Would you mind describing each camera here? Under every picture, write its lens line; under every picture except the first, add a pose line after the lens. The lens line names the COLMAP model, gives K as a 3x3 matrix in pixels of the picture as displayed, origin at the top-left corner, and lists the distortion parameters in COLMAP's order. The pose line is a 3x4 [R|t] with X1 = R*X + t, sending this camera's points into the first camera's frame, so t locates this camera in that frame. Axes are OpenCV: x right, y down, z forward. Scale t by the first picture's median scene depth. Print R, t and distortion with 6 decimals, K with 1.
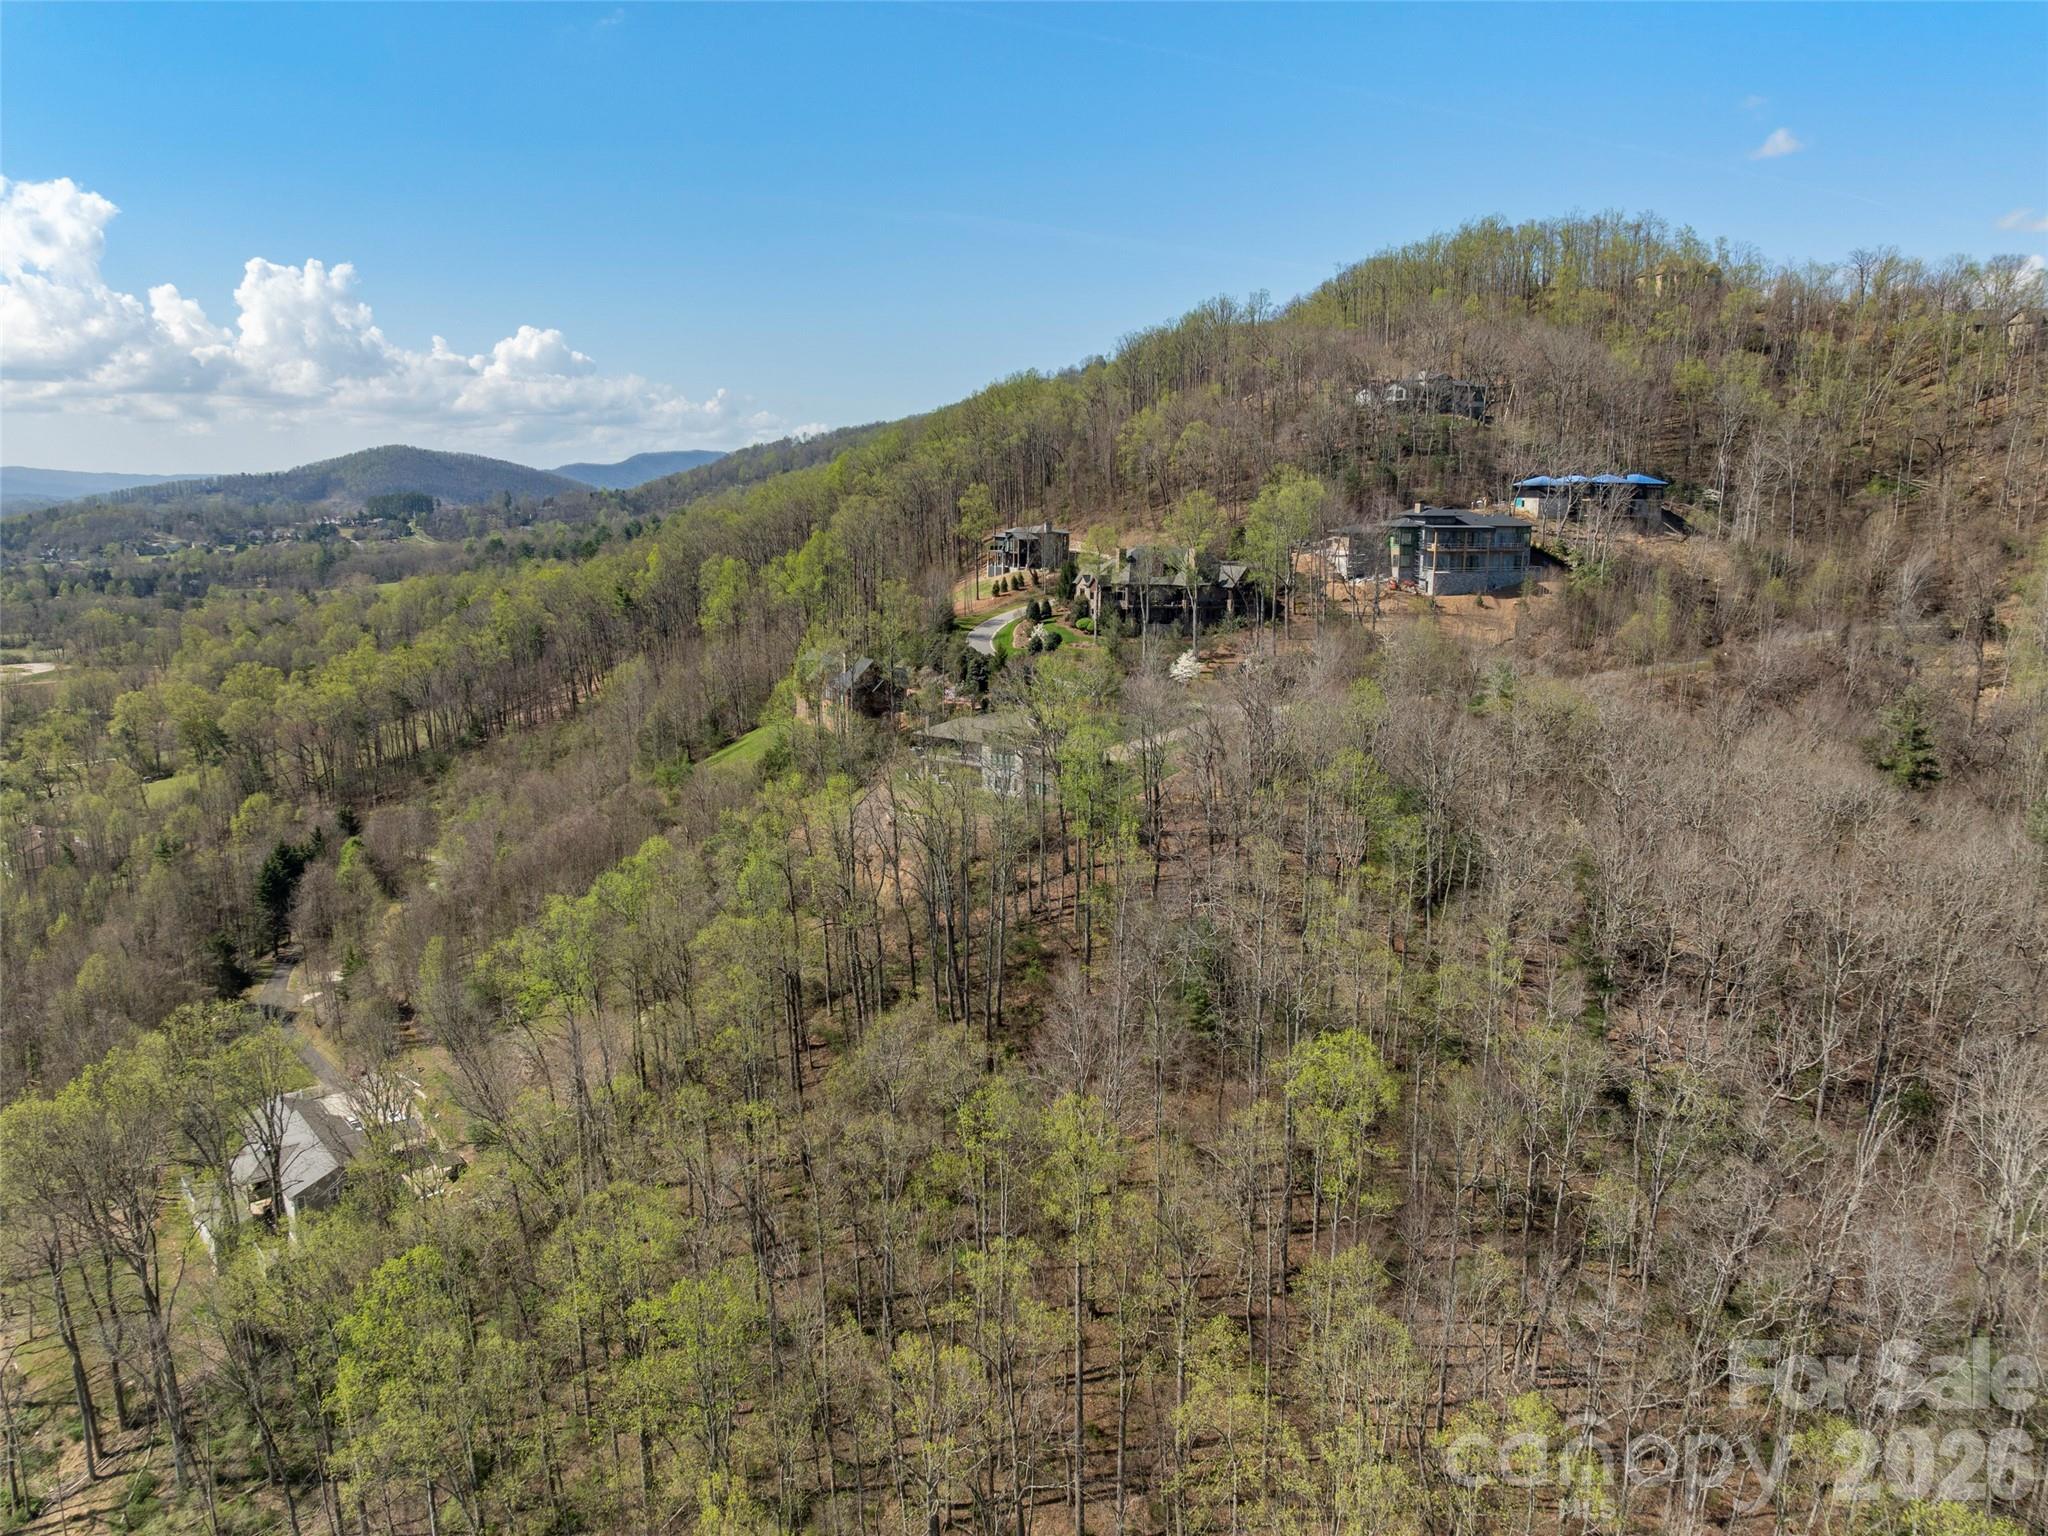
lens RADIAL K [[1429.7, 0, 1030.3], [0, 1429.7, 769.0], [0, 0, 1]] dist [-0.036074, -0.003750]
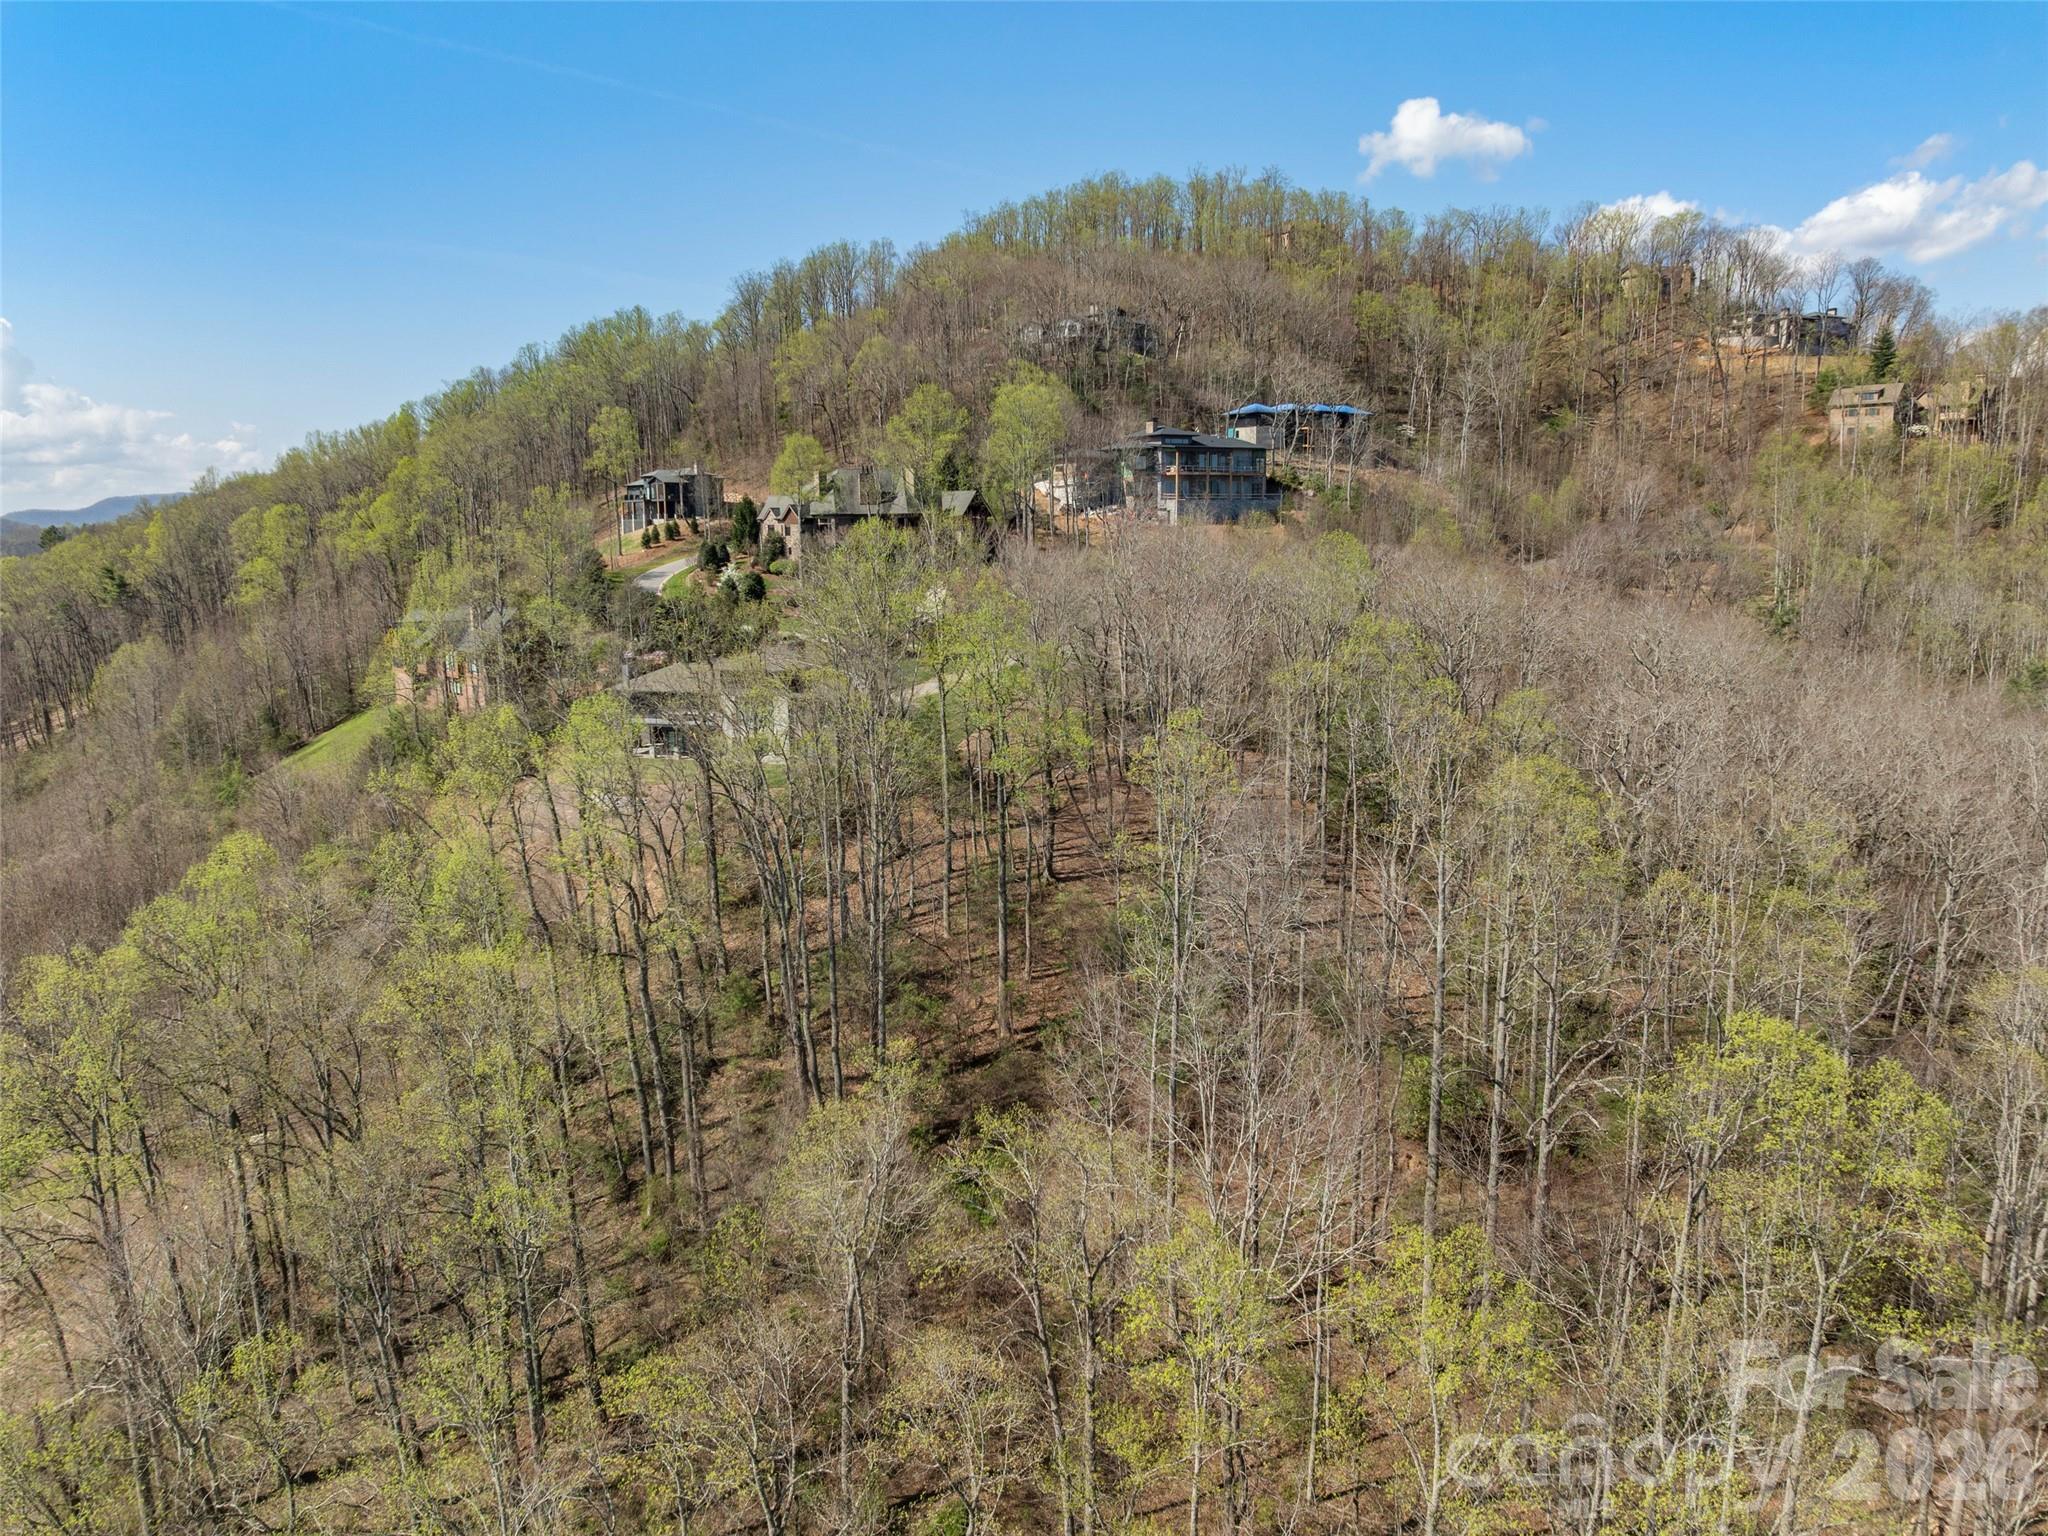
lens RADIAL K [[1429.7, 0, 1025.9], [0, 1429.7, 770.4], [0, 0, 1]] dist [-0.036074, -0.003750]
pose [[0.952454, -0.071808, 0.296098, -0.070493], [0.078502, 0.996856, -0.010764, 0.027559], [-0.294394, 0.033497, 0.955097, 0.204449]]
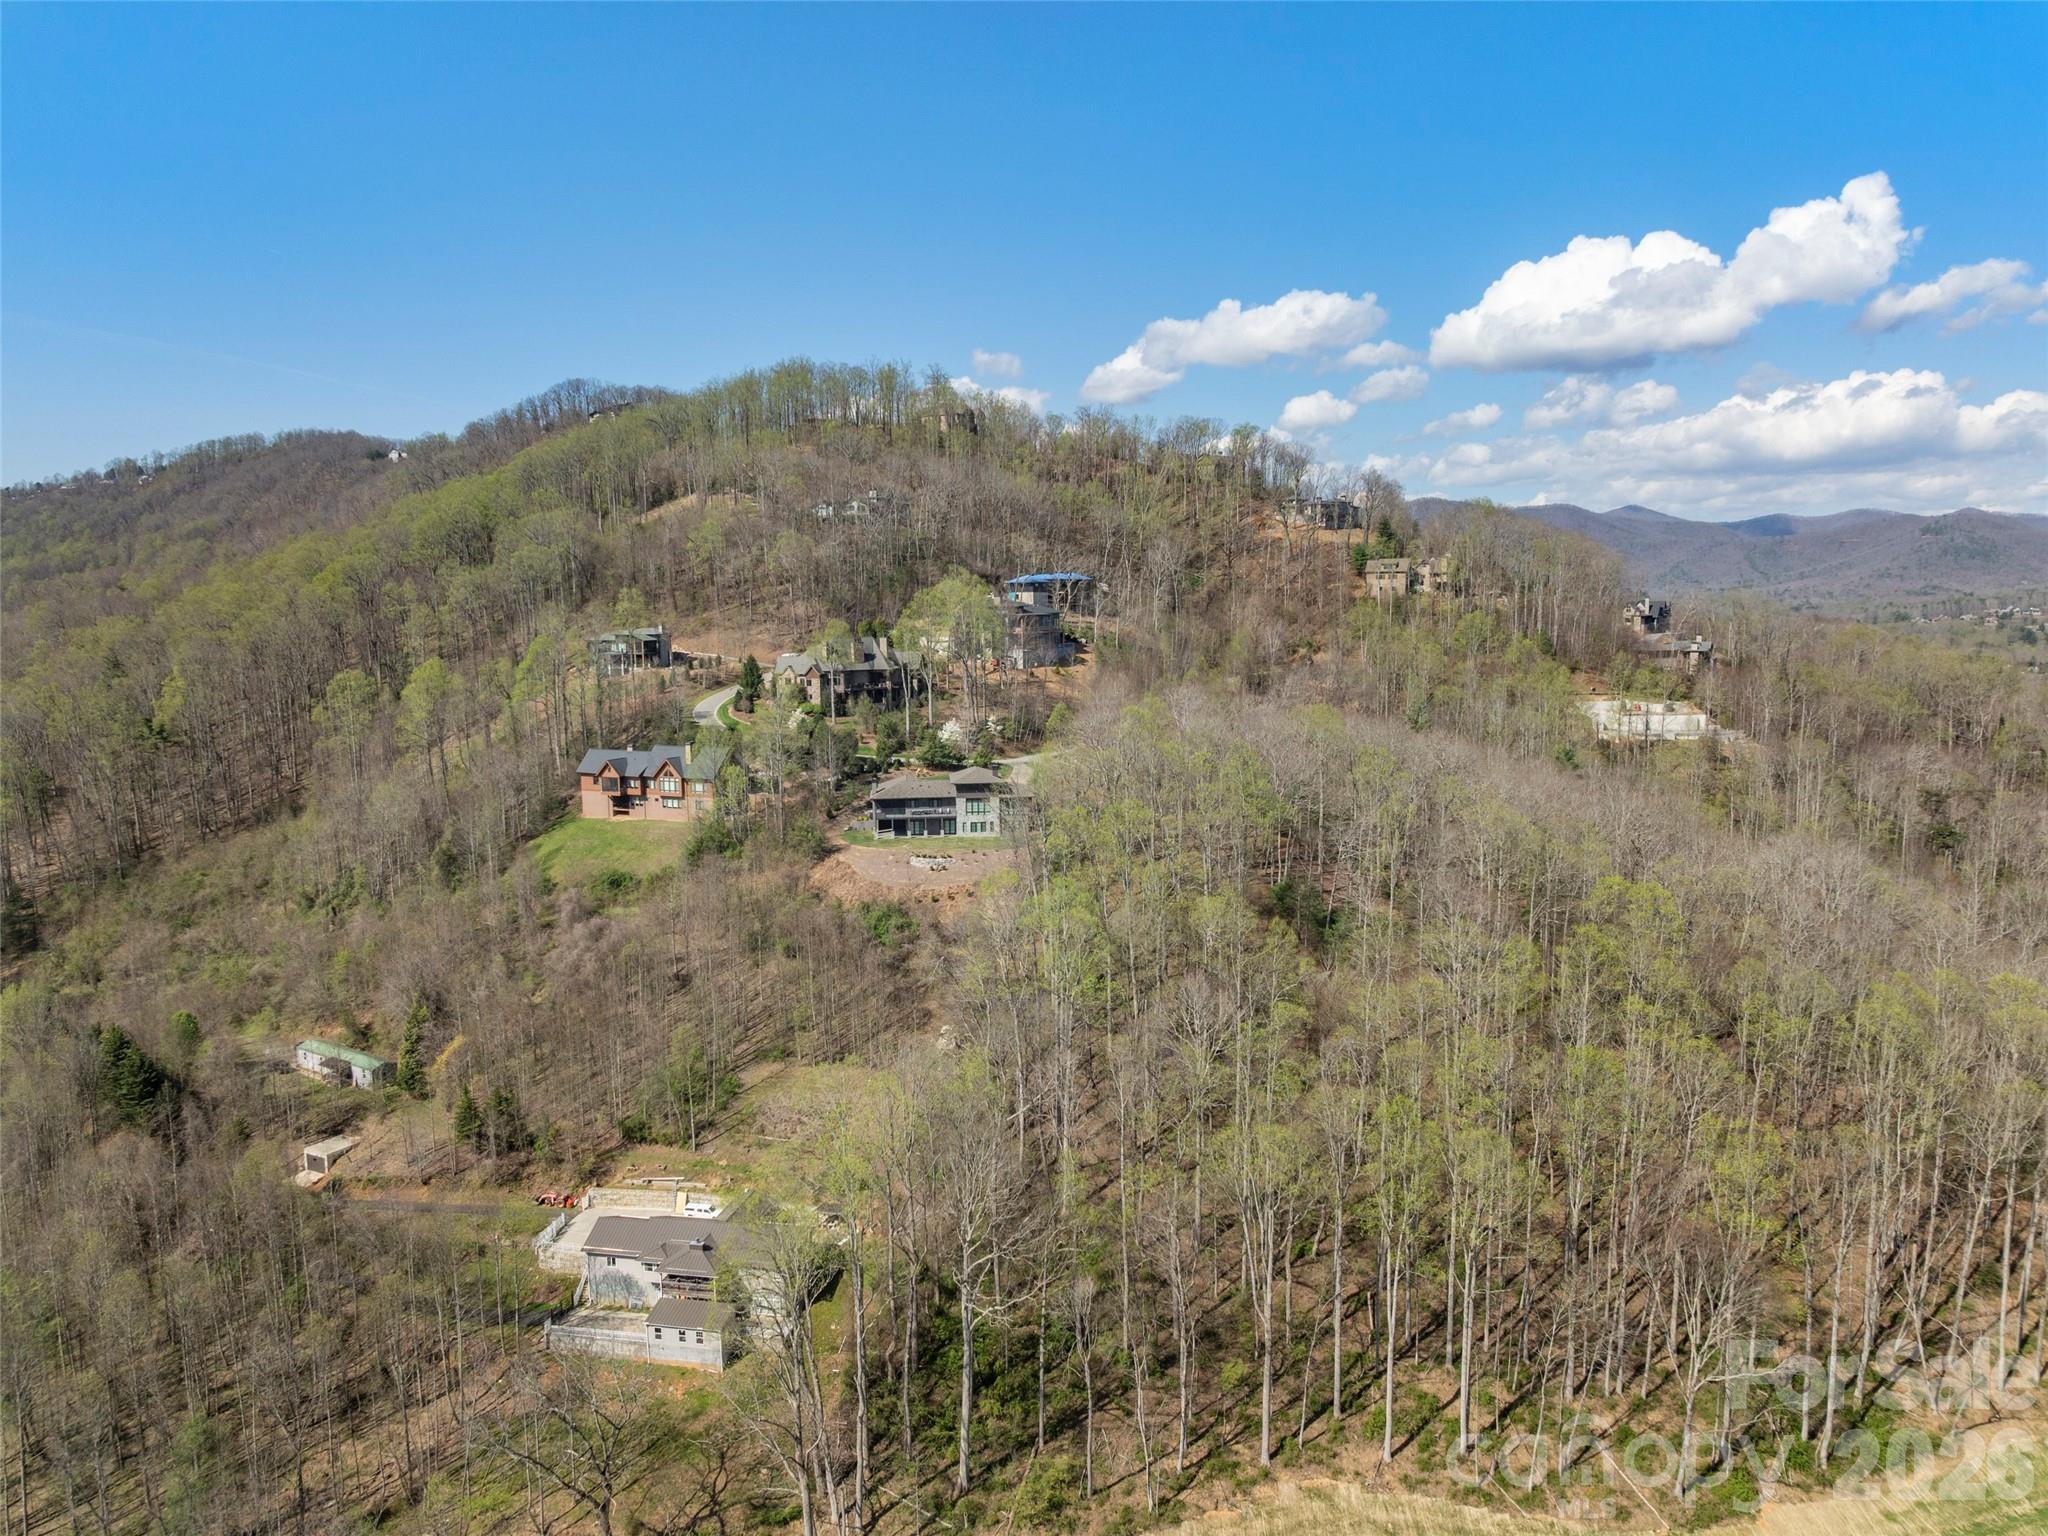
lens RADIAL K [[1429.7, 0, 1028.1], [0, 1429.7, 766.2], [0, 0, 1]] dist [-0.036074, -0.003750]
pose [[0.772097, -0.094066, 0.628504, -0.510725], [0.142177, 0.989485, -0.026568, -0.002106], [-0.619396, 0.109872, 0.777352, 0.024434]]
